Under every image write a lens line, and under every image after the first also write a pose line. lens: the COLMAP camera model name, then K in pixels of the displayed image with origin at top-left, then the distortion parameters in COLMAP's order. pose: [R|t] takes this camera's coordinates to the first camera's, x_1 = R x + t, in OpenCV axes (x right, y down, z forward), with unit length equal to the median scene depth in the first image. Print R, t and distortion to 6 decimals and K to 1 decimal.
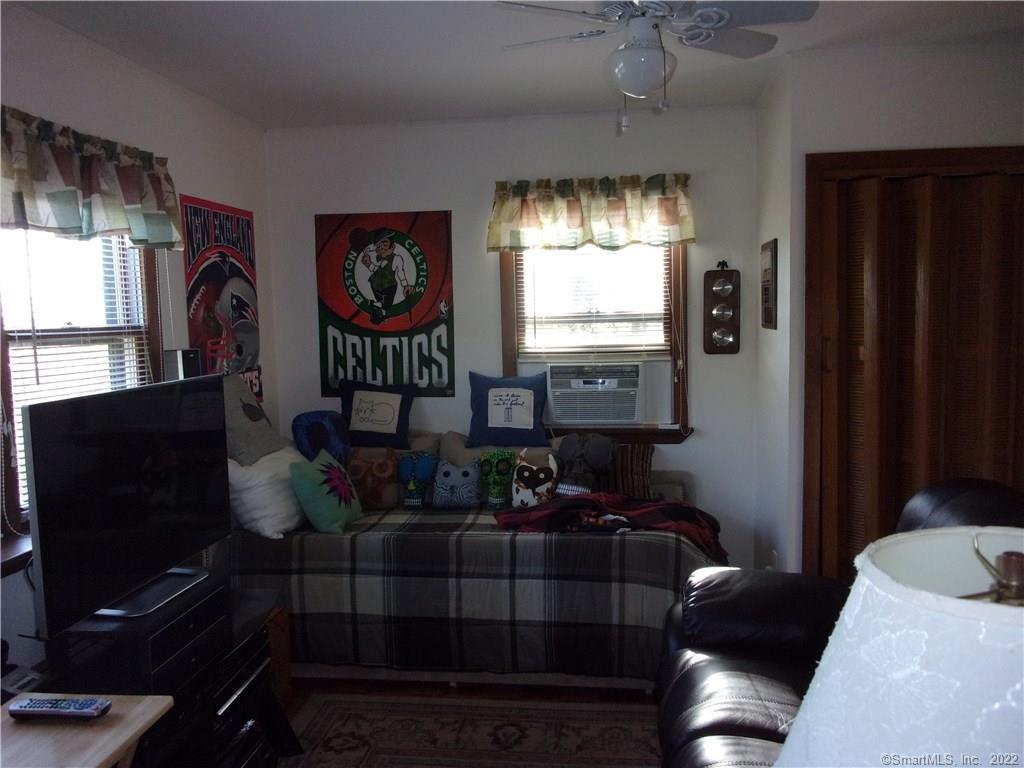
lens RADIAL K [[860.5, 0, 512.0], [0, 860.5, 384.0], [0, 0, 1]] dist [-0.004725, -0.010405]
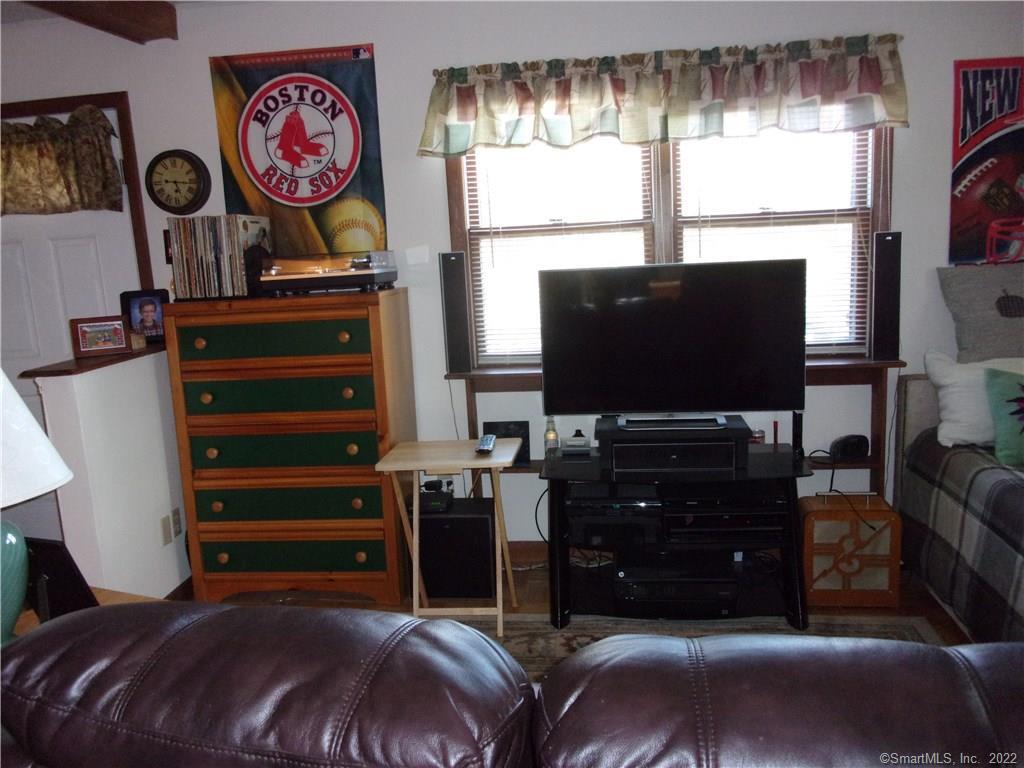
lens RADIAL K [[860.5, 0, 512.0], [0, 860.5, 384.0], [0, 0, 1]] dist [-0.004725, -0.010405]
pose [[-0.019005, 0.190690, -0.981466, 0.650946], [-0.037415, 0.980820, 0.191289, -0.041423], [0.999119, 0.040357, -0.011505, 0.596272]]
